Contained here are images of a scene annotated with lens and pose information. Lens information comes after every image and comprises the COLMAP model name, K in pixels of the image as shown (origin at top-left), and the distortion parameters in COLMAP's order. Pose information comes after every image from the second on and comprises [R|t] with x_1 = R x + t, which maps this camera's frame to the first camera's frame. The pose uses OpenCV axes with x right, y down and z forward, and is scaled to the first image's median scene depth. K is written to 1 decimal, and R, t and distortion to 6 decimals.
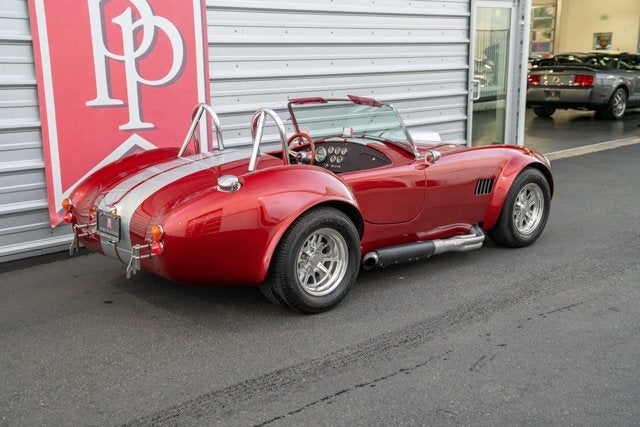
lens RADIAL K [[776.4, 0, 331.1], [0, 776.4, 230.8], [0, 0, 1]] dist [0.008066, 0.457274]
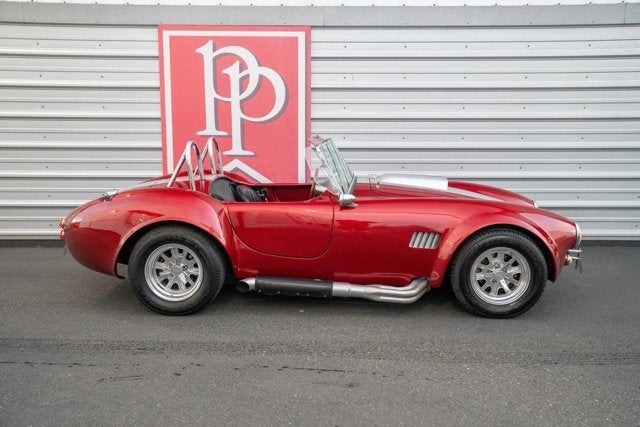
lens RADIAL K [[725.3, 0, 335.2], [0, 725.3, 213.4], [0, 0, 1]] dist [0.089957, 0.039581]
pose [[0.697297, 0.125572, -0.705697, 0.687977], [-0.171091, 0.985235, 0.006259, -0.071316], [0.696063, 0.116374, 0.708486, 0.285246]]
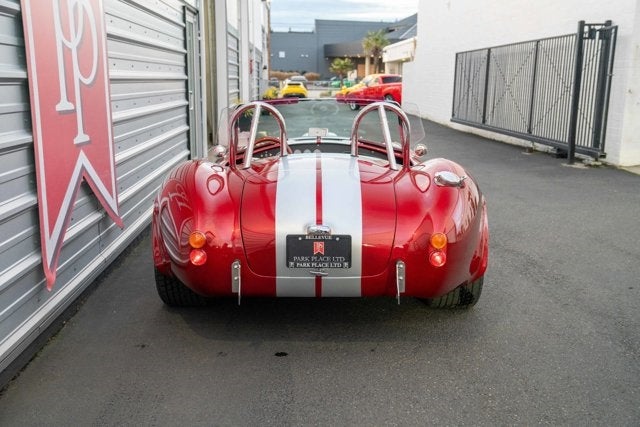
lens RADIAL K [[725.3, 0, 335.2], [0, 725.3, 213.4], [0, 0, 1]] dist [0.089957, 0.039581]
pose [[0.671619, -0.123334, 0.730559, -0.594196], [0.158394, 0.987152, 0.021038, -0.041286], [-0.723768, 0.101587, 0.682525, 0.355706]]
